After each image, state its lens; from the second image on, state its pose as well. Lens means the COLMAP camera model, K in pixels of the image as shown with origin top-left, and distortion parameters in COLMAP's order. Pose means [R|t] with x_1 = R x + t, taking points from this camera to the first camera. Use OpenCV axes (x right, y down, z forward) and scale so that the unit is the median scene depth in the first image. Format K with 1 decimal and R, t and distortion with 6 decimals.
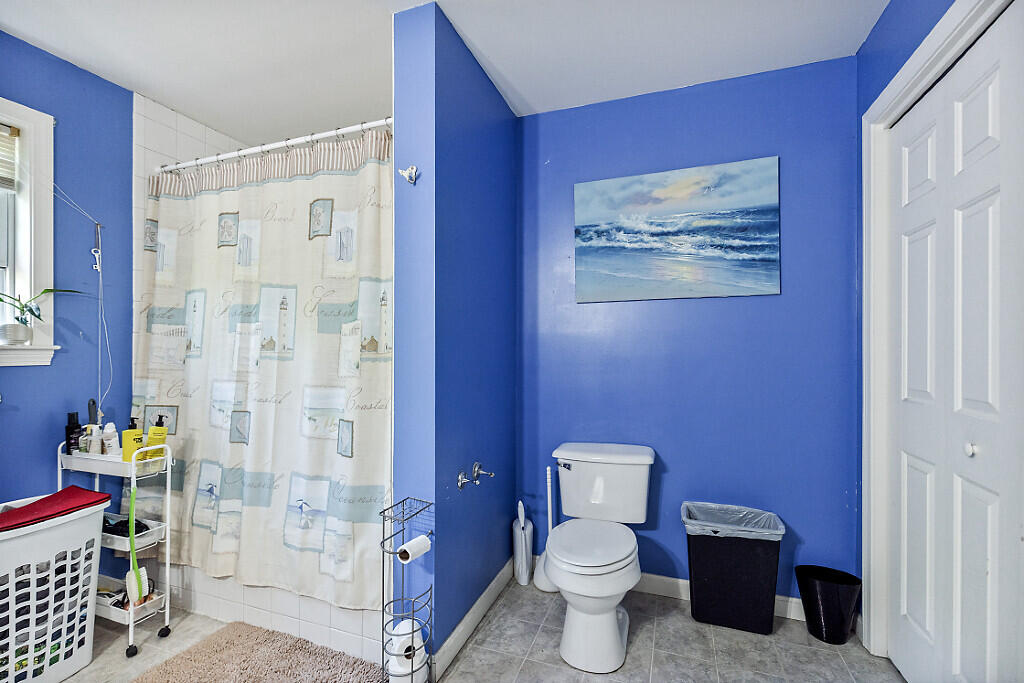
lens RADIAL K [[457.1, 0, 506.7], [0, 457.1, 347.8], [0, 0, 1]] dist [-0.002751, -0.000275]
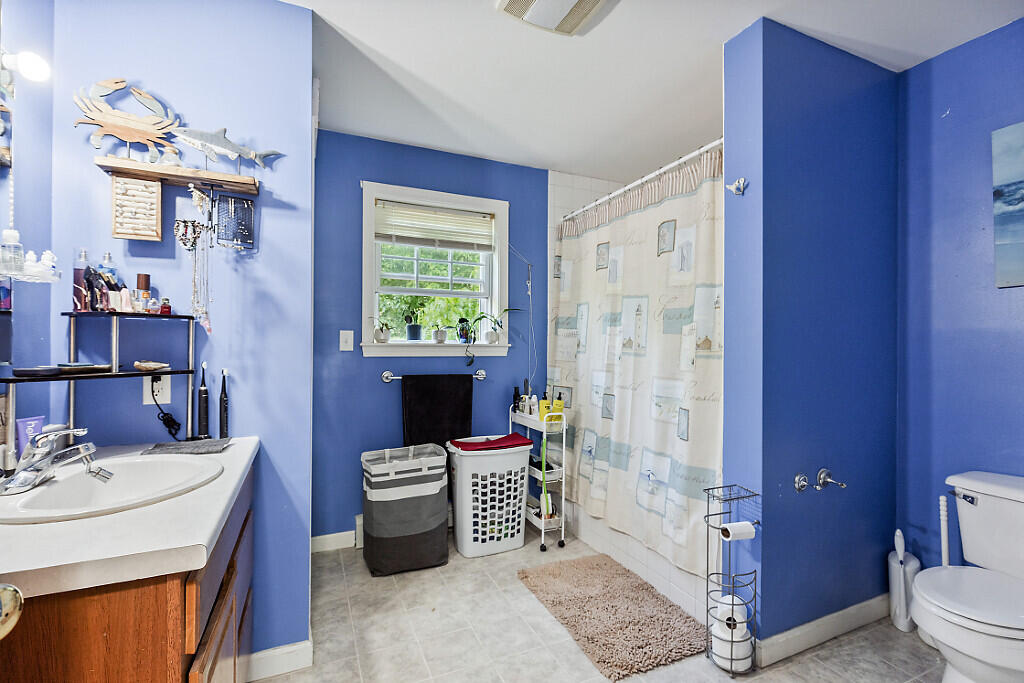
lens RADIAL K [[457.1, 0, 511.9], [0, 457.1, 341.6], [0, 0, 1]] dist [-0.002751, -0.000275]
pose [[0.703738, -0.002843, -0.710453, 0.162282], [-0.003873, 0.999962, -0.007837, -0.001162], [0.710449, 0.008267, 0.703701, -0.127100]]
